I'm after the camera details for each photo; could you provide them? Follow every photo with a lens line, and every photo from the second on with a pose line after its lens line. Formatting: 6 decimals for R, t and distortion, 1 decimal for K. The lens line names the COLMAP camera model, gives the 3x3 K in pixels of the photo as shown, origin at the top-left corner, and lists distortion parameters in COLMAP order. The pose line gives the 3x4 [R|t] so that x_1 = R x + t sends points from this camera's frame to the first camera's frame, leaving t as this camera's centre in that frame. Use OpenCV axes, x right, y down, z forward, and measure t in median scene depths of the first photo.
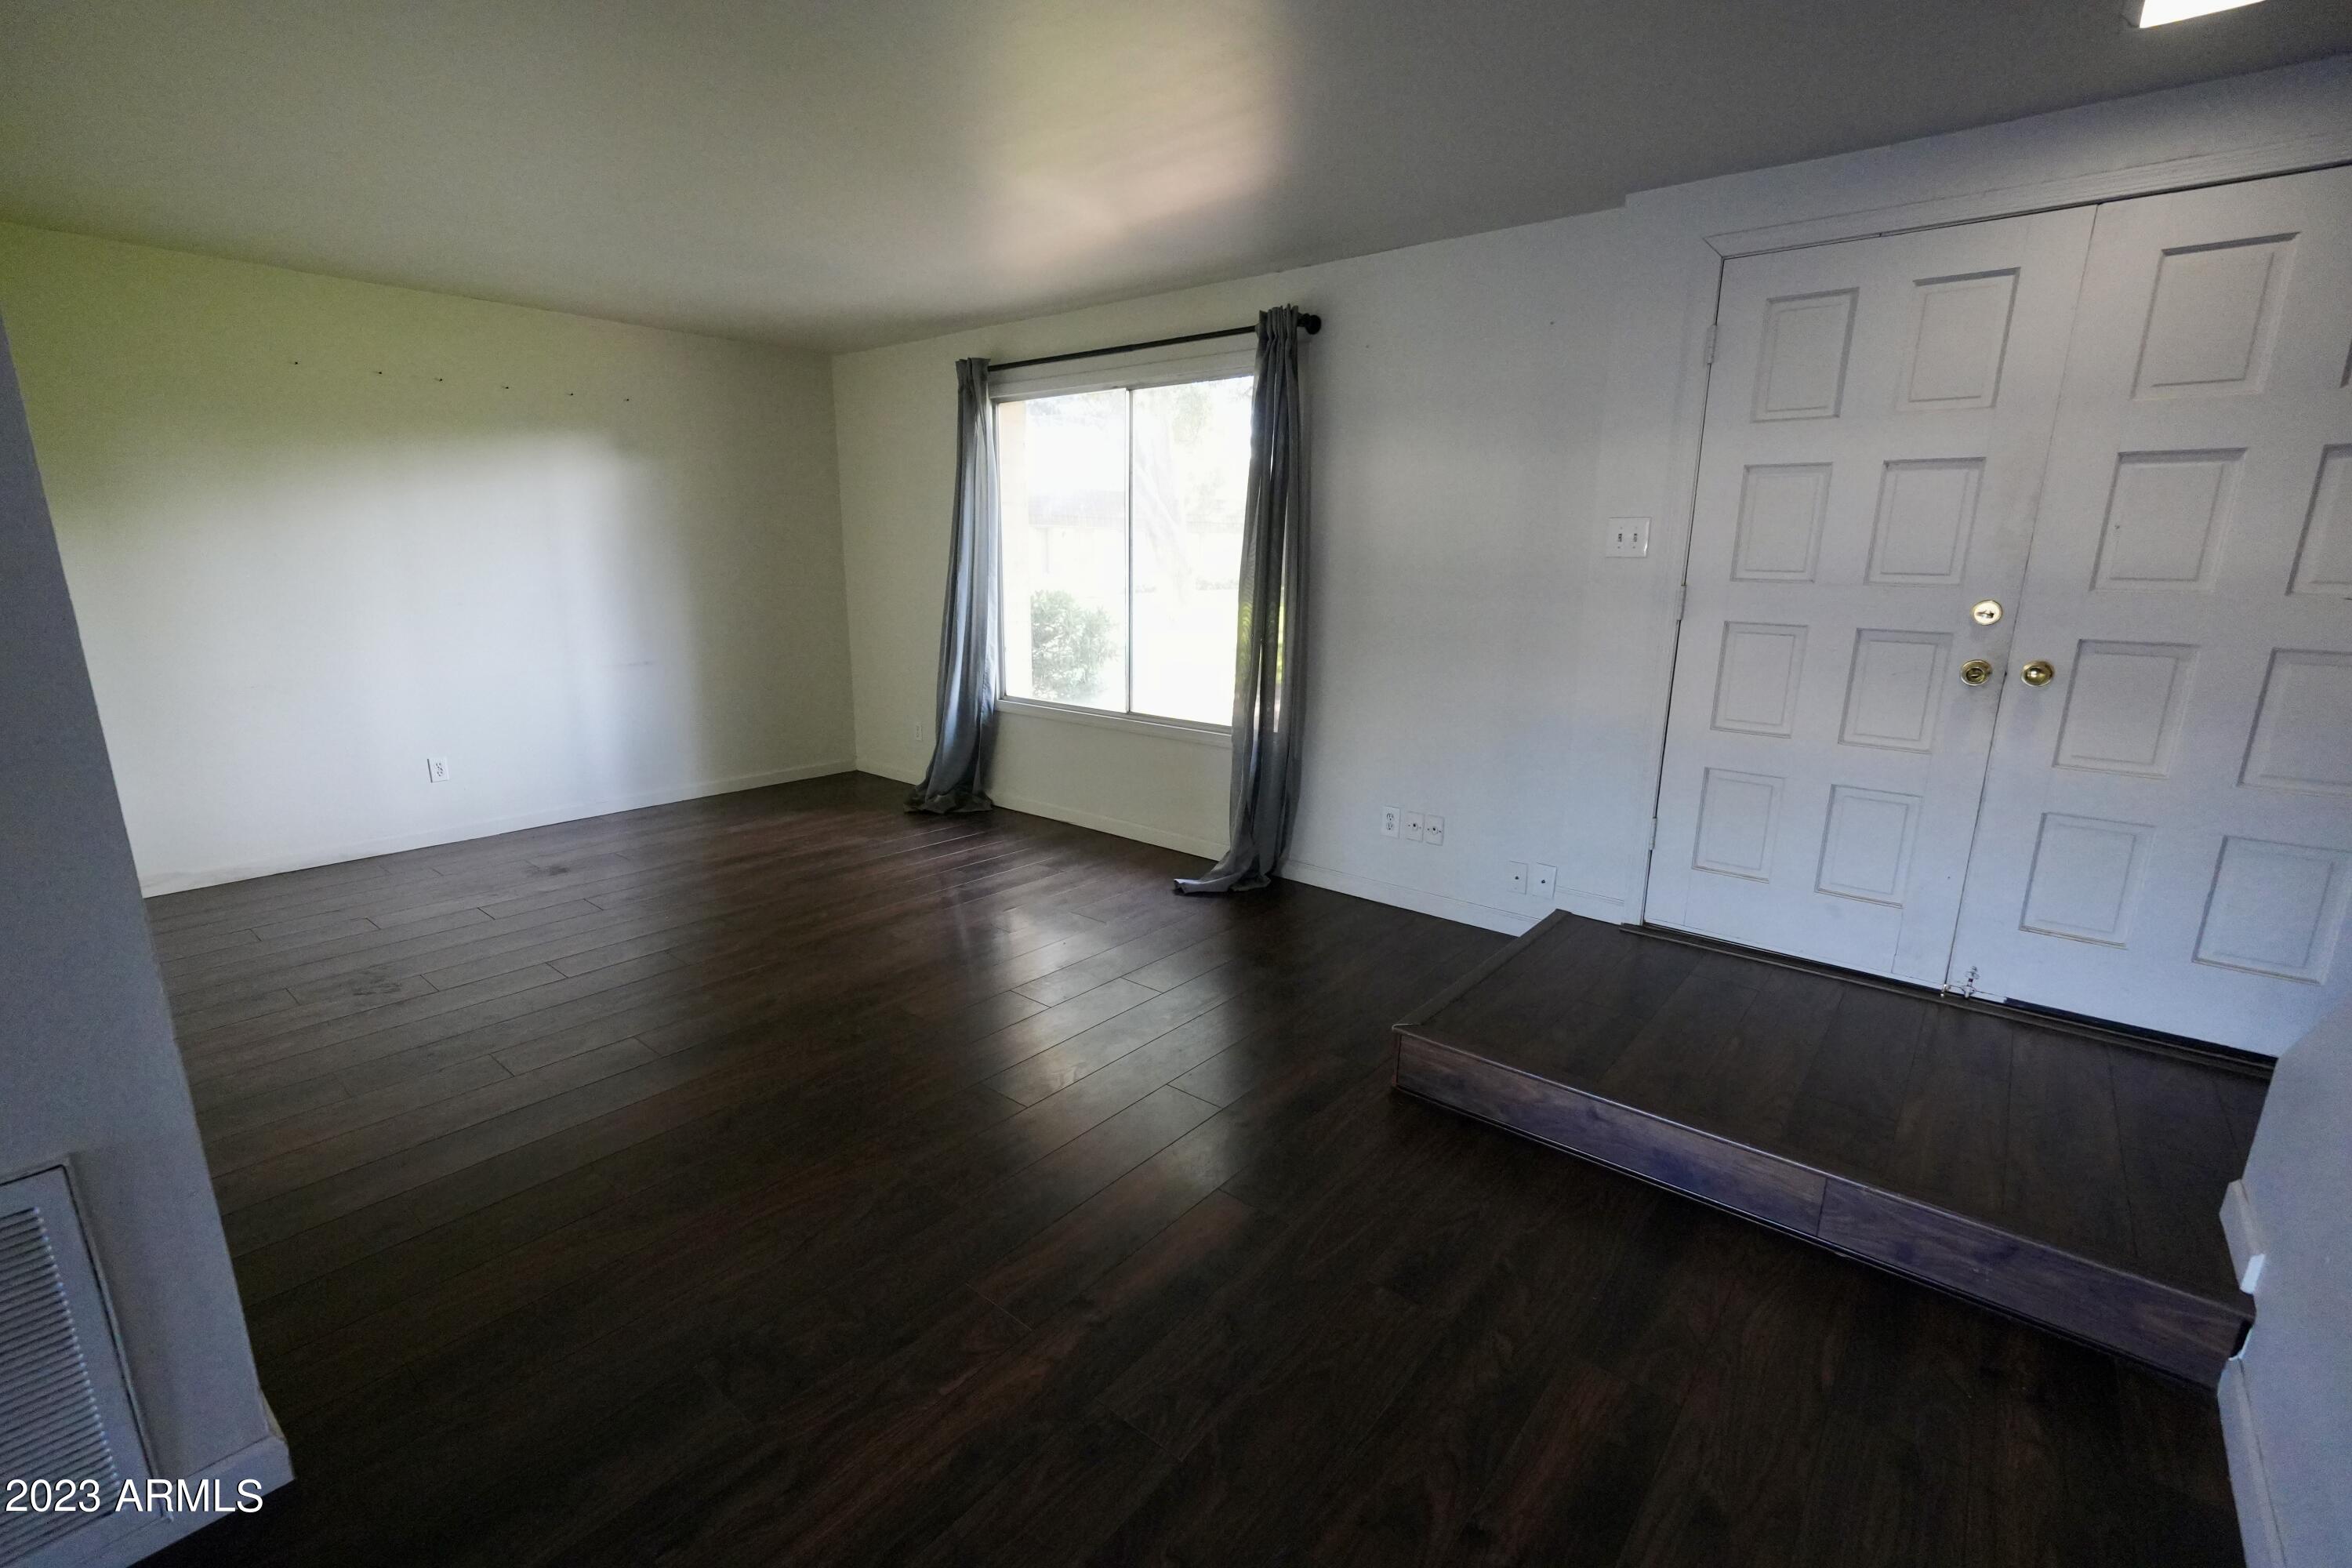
lens RADIAL K [[1022.4, 0, 1176.0], [0, 1022.4, 784.0], [0, 0, 1]] dist [-0.006408, 0.001350]
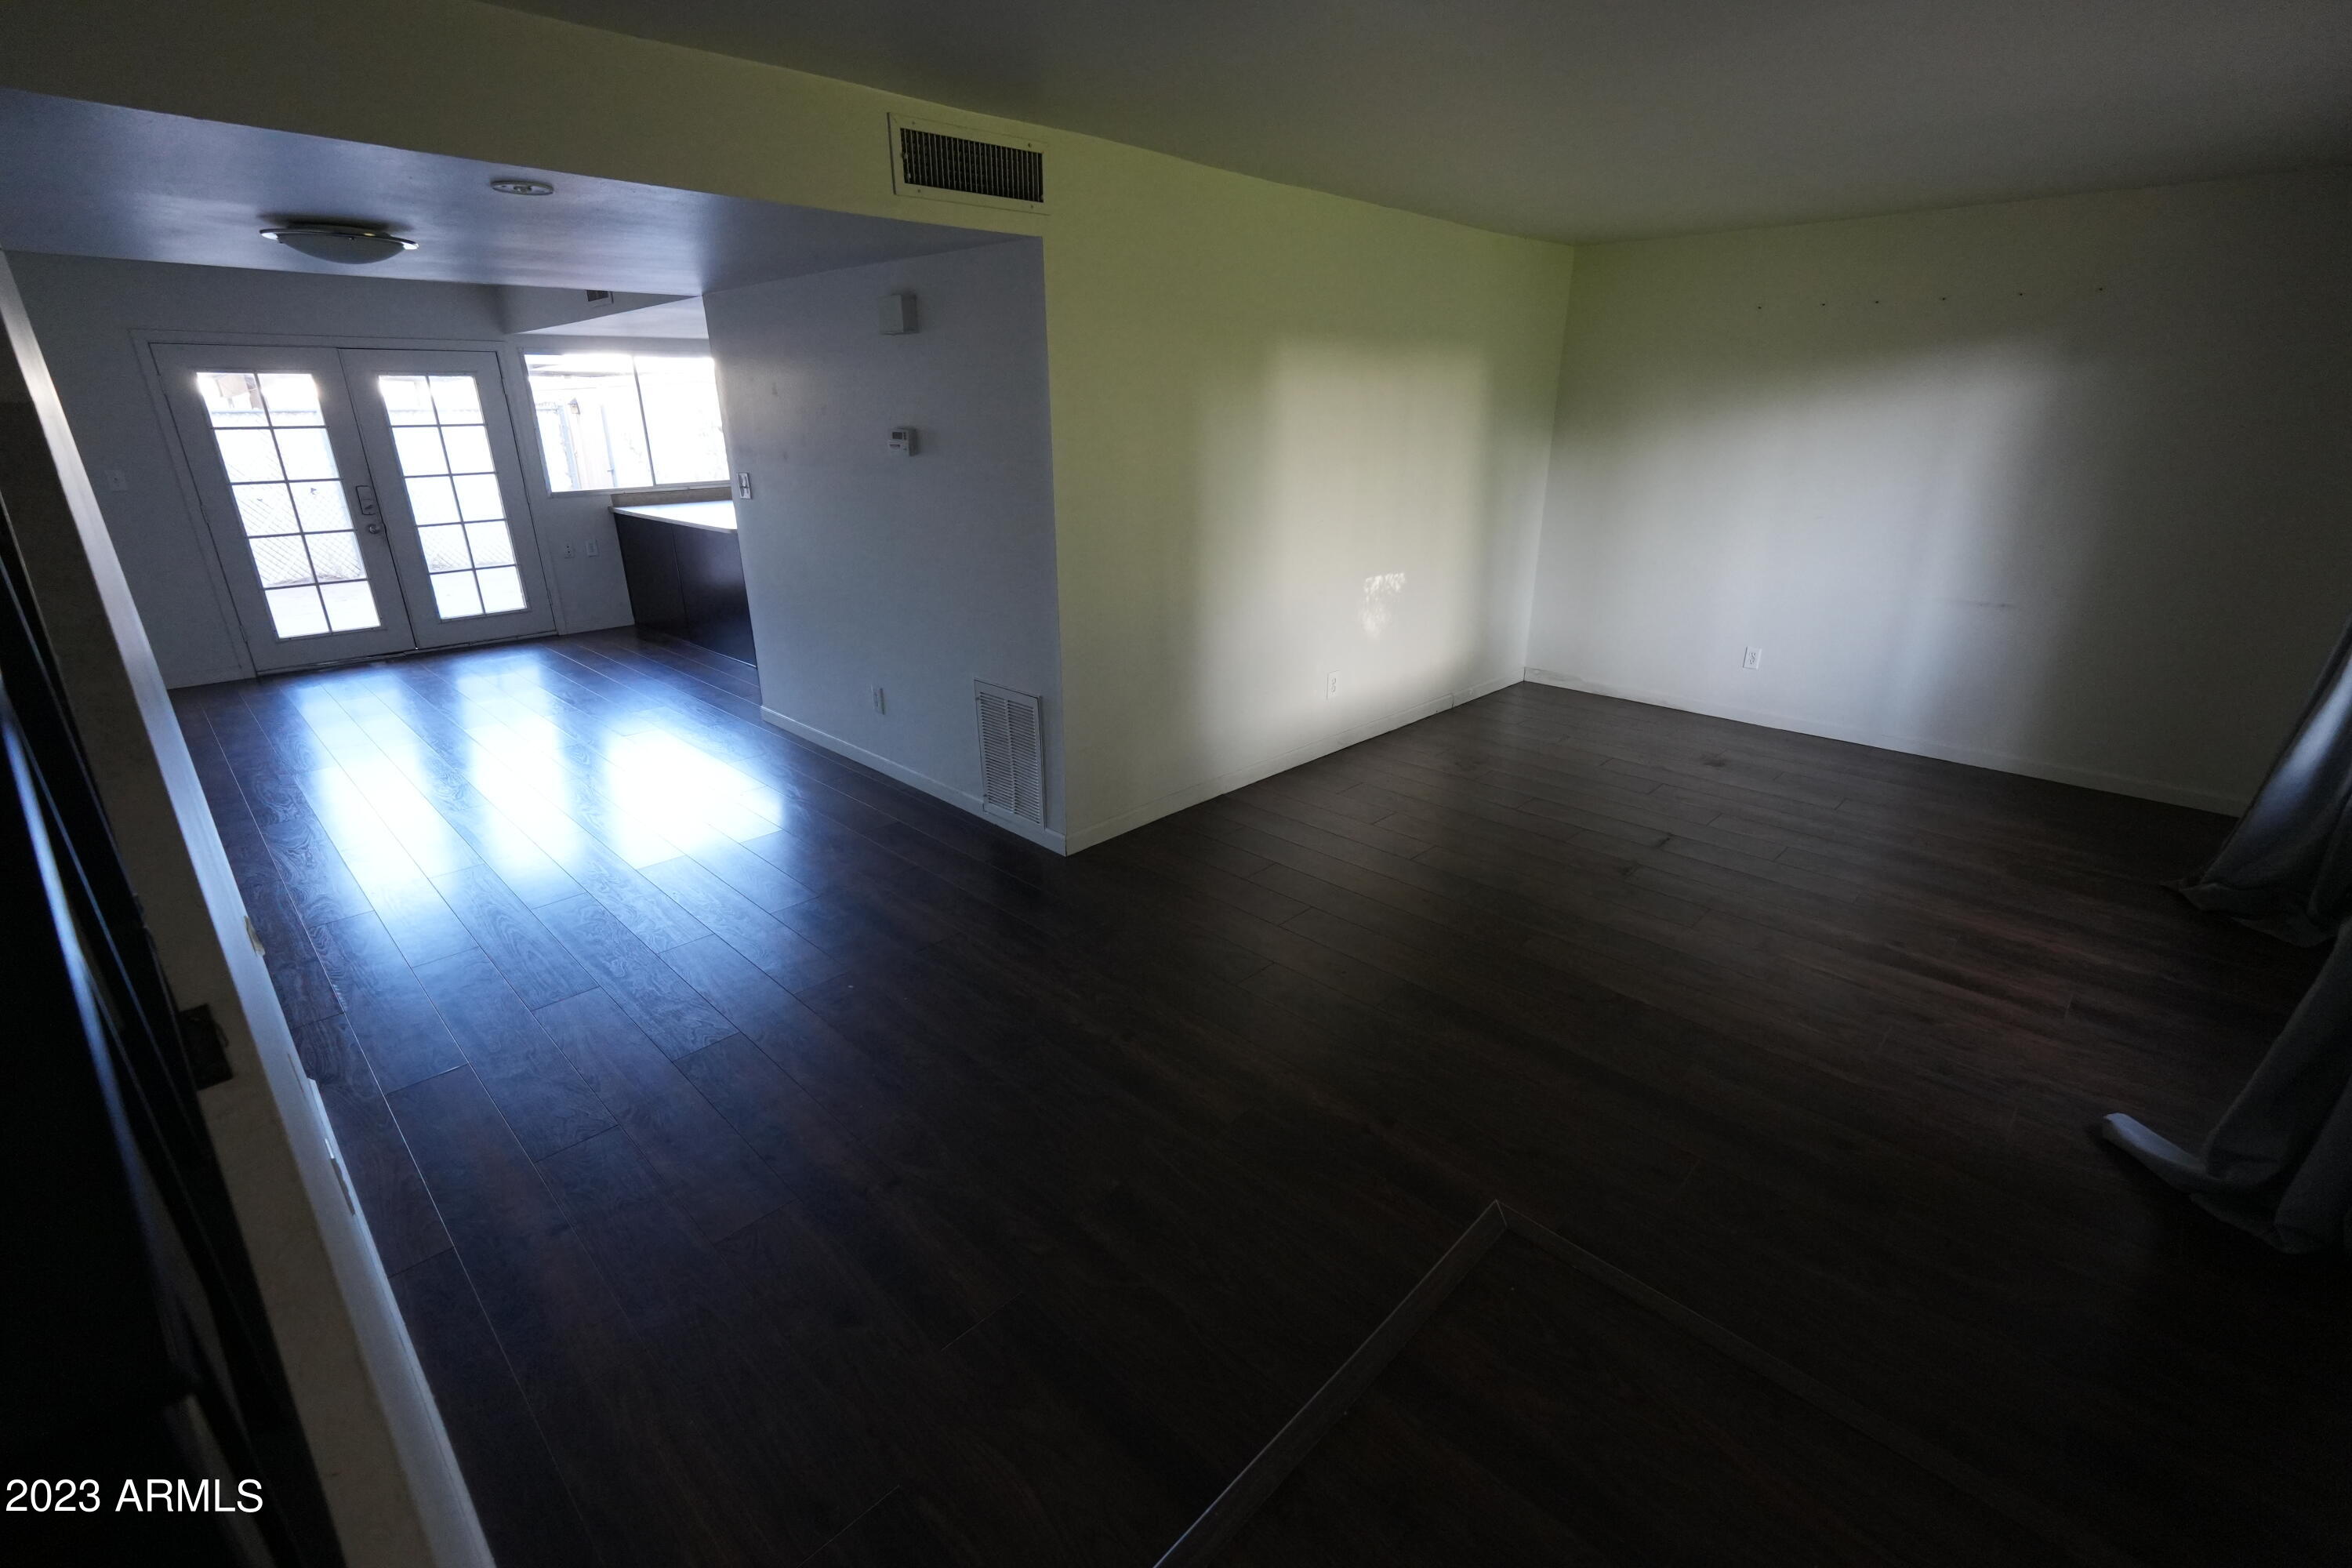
lens RADIAL K [[1022.4, 0, 1176.0], [0, 1022.4, 784.0], [0, 0, 1]] dist [-0.006408, 0.001350]
pose [[-0.081352, 0.337473, -0.937813, 0.507695], [-0.224996, 0.910425, 0.347135, -0.151331], [0.970958, 0.239245, 0.001865, 0.427584]]
